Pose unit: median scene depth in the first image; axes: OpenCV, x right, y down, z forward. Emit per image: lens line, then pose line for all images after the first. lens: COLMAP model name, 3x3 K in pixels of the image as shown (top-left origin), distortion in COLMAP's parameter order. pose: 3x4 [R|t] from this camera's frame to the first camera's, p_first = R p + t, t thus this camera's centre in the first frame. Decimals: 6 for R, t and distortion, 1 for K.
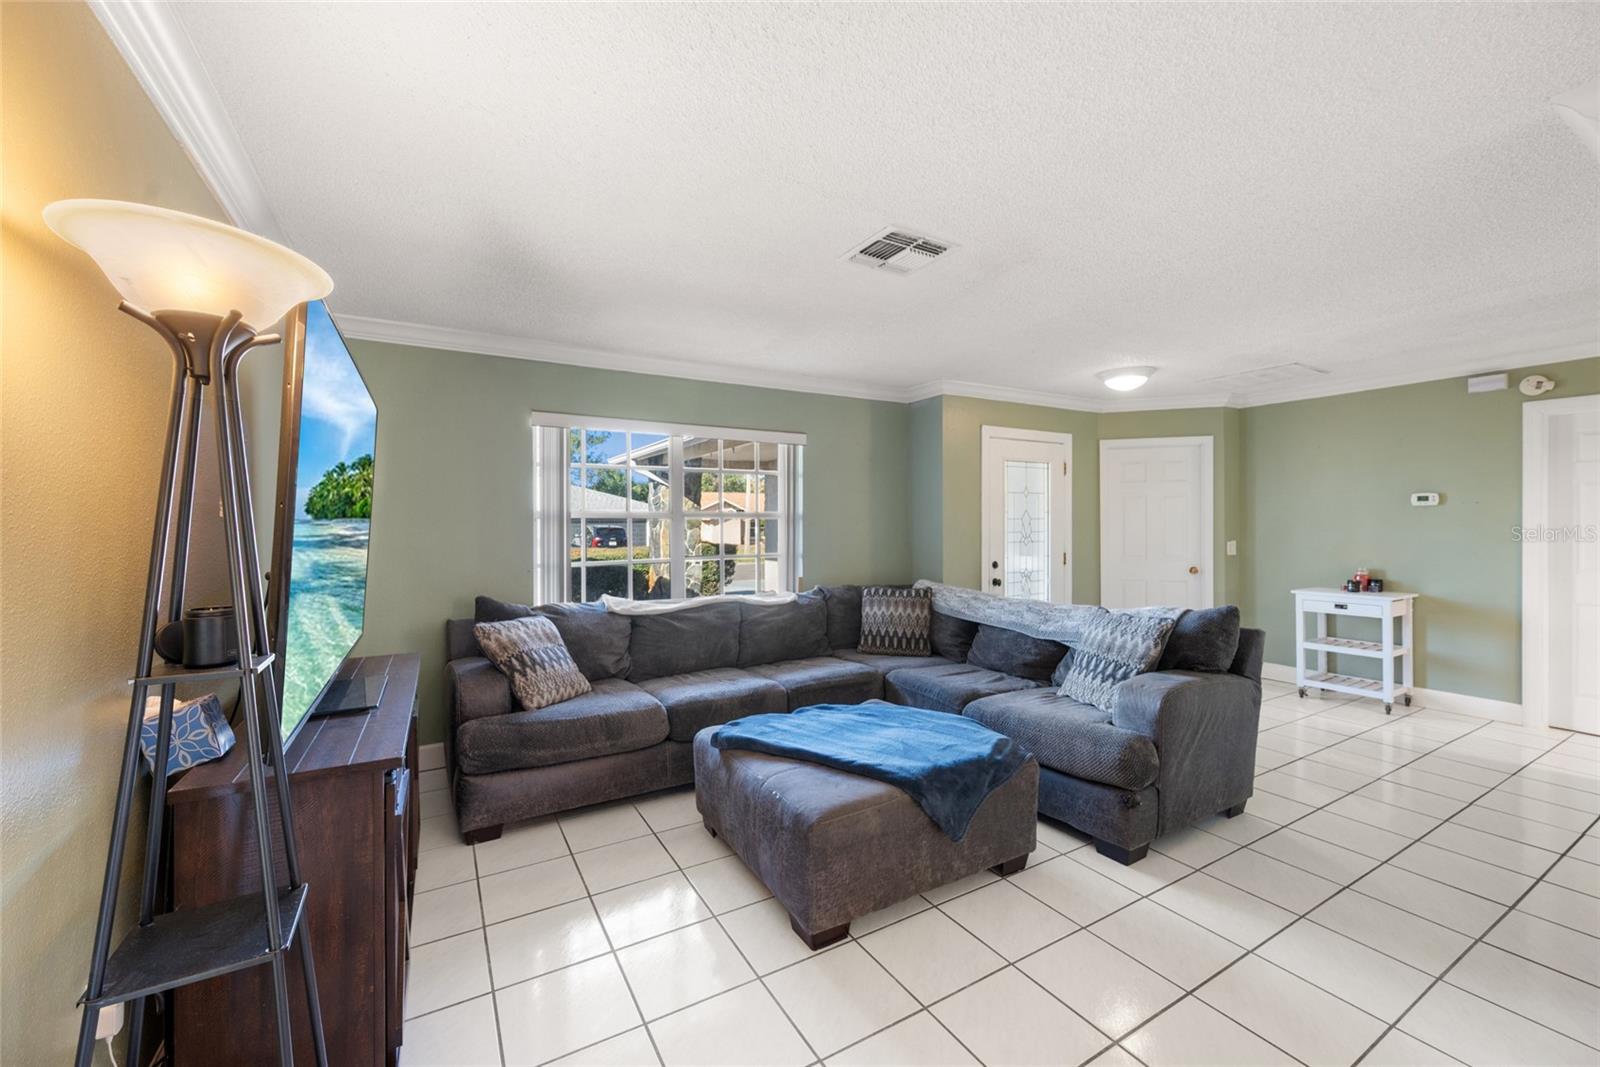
lens RADIAL K [[633.6, 0, 802.5], [0, 633.6, 523.1], [0, 0, 1]] dist [-0.001170, 0.000029]
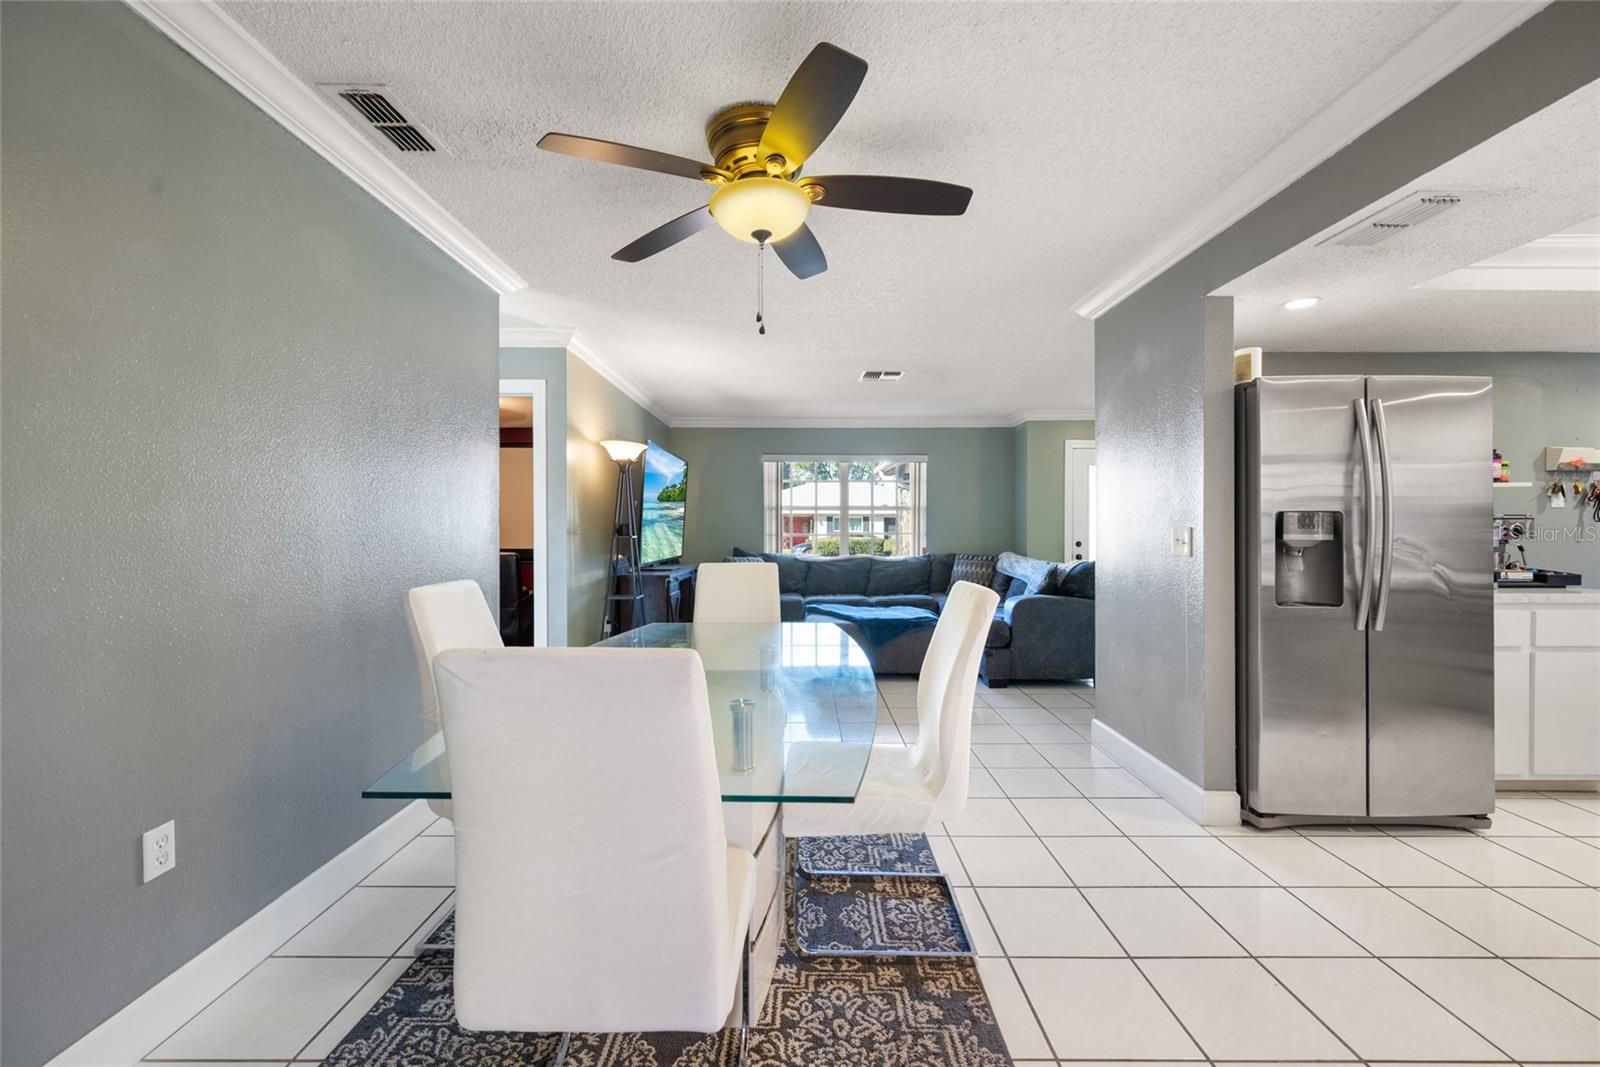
lens RADIAL K [[632.1, 0, 802.0], [0, 632.1, 530.0], [0, 0, 1]] dist [-0.000537, -0.000239]
pose [[0.861058, 0.005474, -0.508478, 0.533459], [-0.002904, 0.999979, 0.005848, 0.033940], [0.508499, -0.003559, 0.861055, -0.487792]]
